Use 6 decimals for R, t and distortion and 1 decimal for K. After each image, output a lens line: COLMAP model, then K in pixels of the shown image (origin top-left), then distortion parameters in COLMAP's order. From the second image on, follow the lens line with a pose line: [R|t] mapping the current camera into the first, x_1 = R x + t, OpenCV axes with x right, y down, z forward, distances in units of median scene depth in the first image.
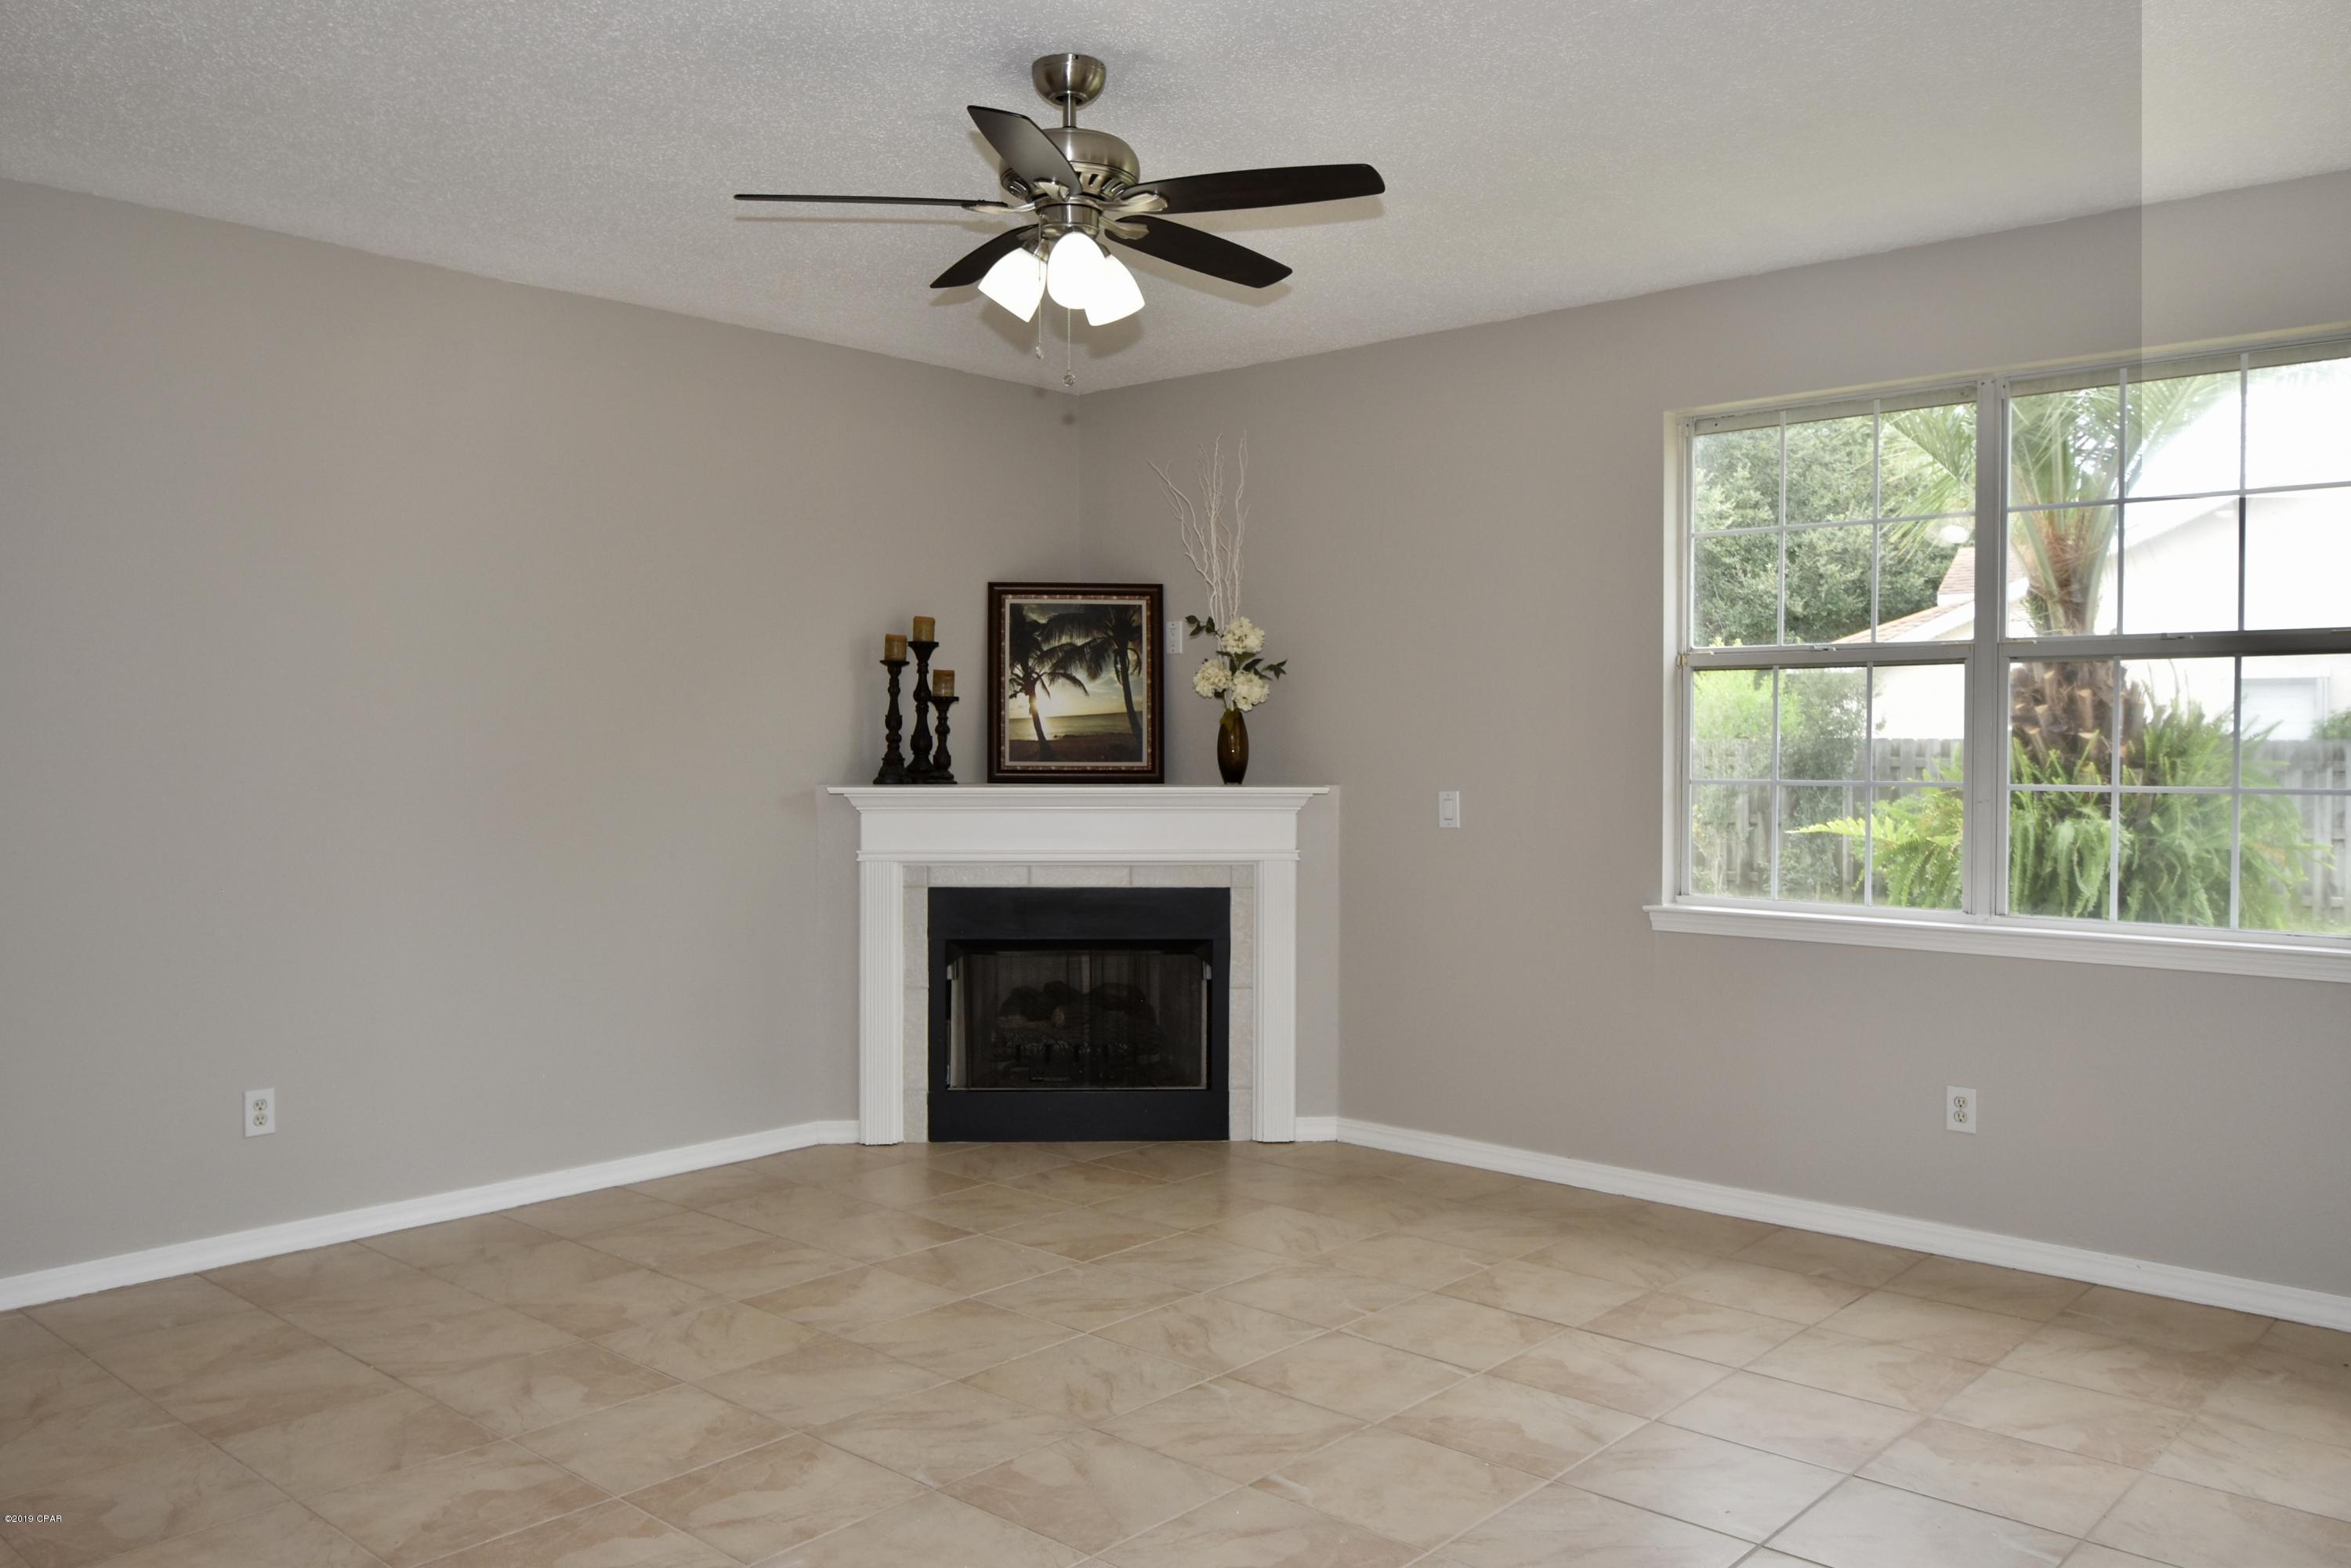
lens RADIAL K [[1795.9, 0, 1175.5], [0, 1795.9, 784.0], [0, 0, 1]] dist [-0.010030, 0.015302]
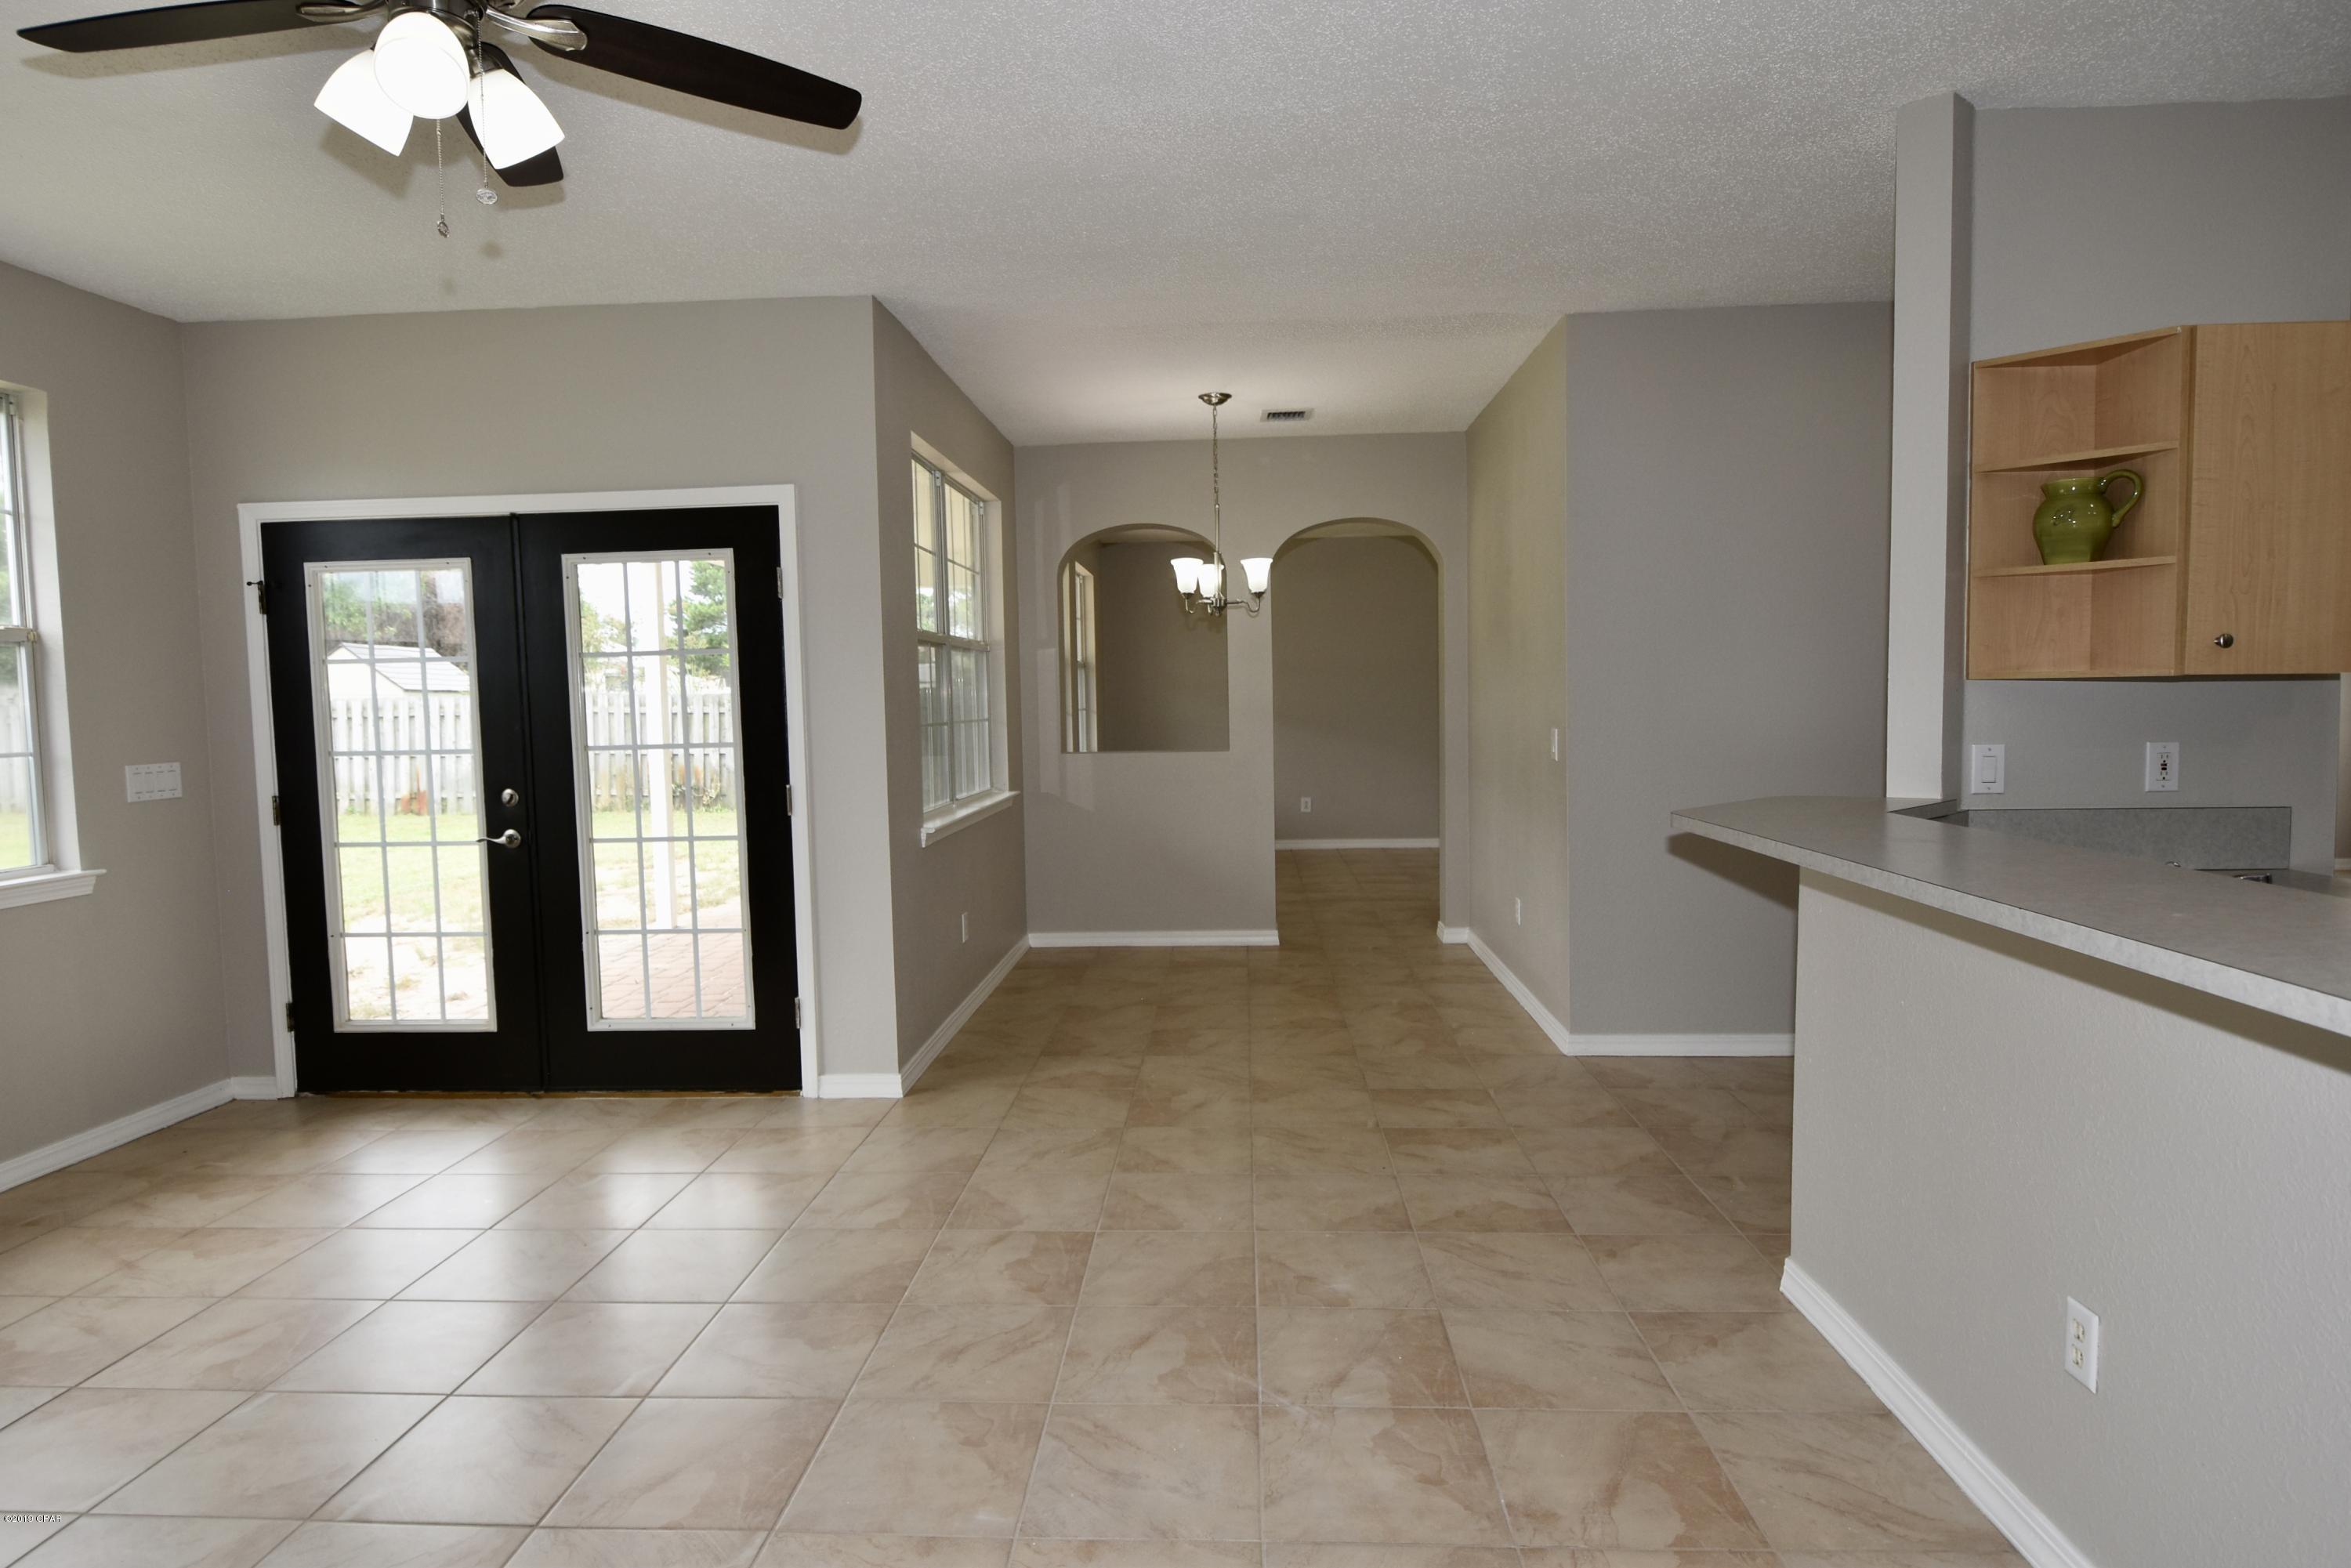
lens RADIAL K [[1282.7, 0, 1175.5], [0, 1282.7, 784.0], [0, 0, 1]] dist [-0.001137, -0.000197]
pose [[-0.627085, -0.040538, 0.777895, -0.501981], [0.035924, 0.996077, 0.080867, -0.015419], [-0.778122, 0.078656, -0.623169, 0.818236]]
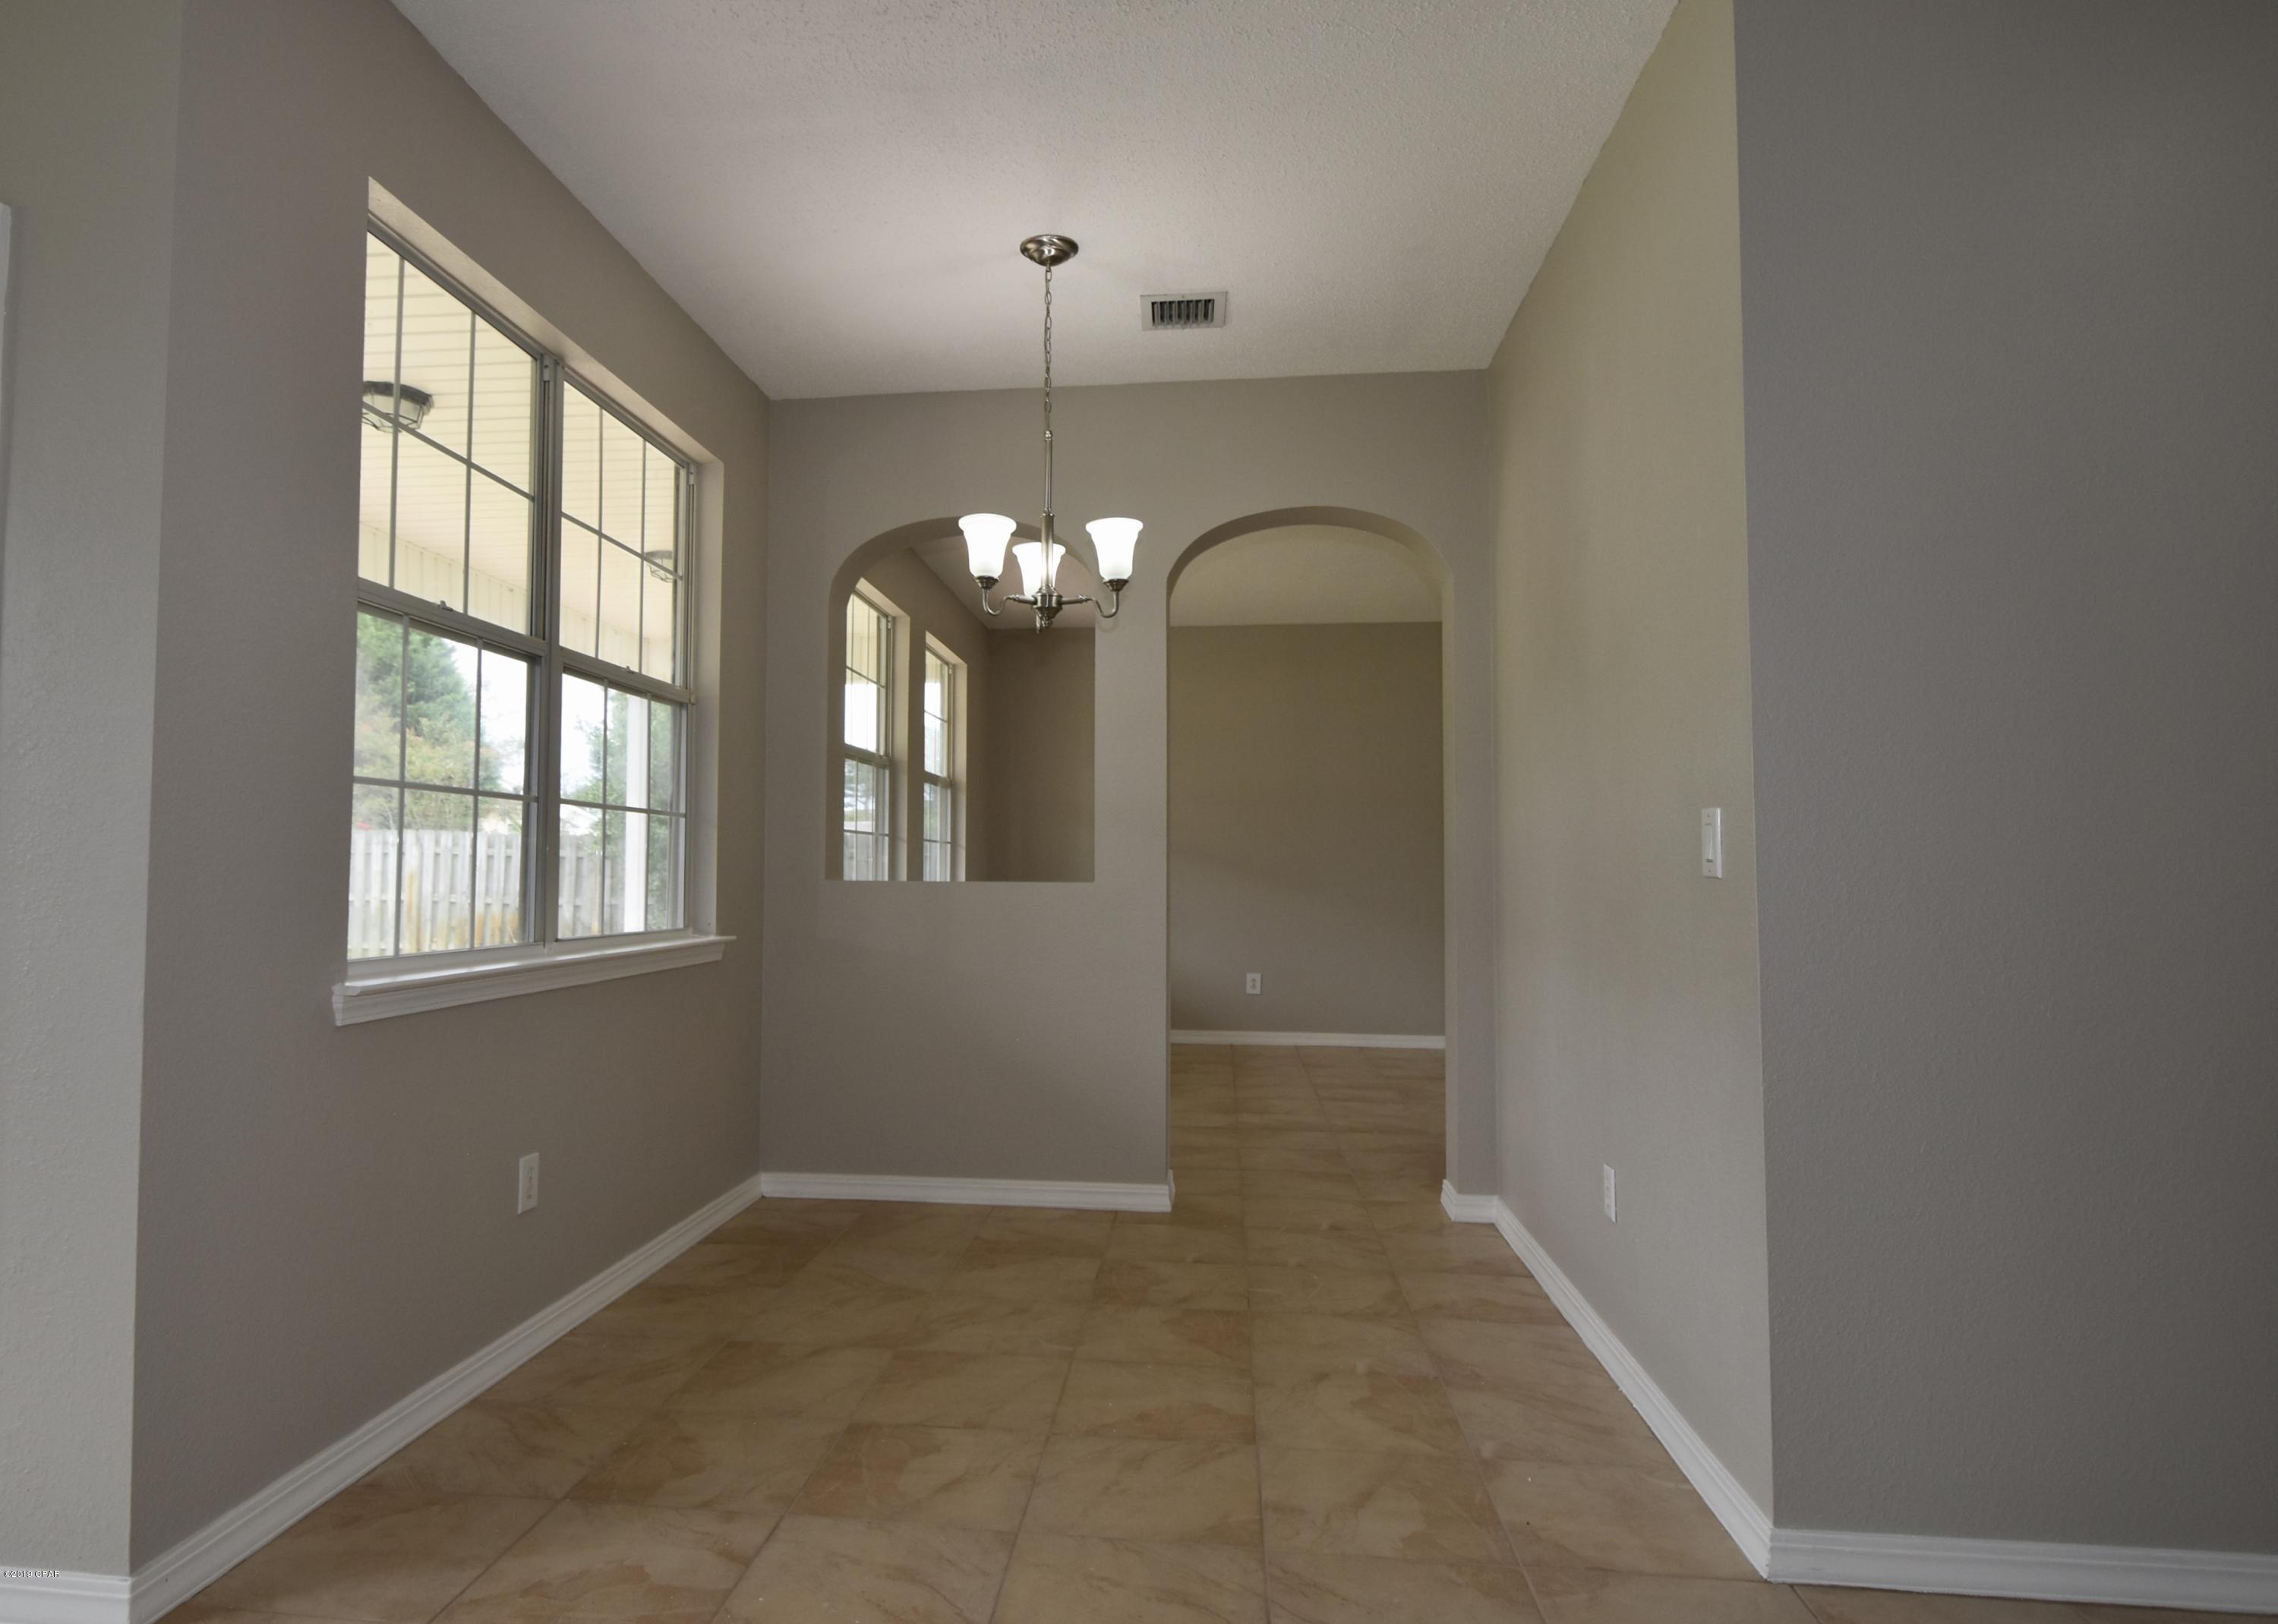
lens RADIAL K [[1326.1, 0, 1068.3], [0, 1326.1, 820.6], [0, 0, 1]] dist [-0.000541, -0.000196]
pose [[-0.574902, 0.031288, 0.817624, -0.157150], [0.012680, 0.999489, -0.029332, 0.049465], [-0.818124, -0.006496, -0.575005, 0.414835]]
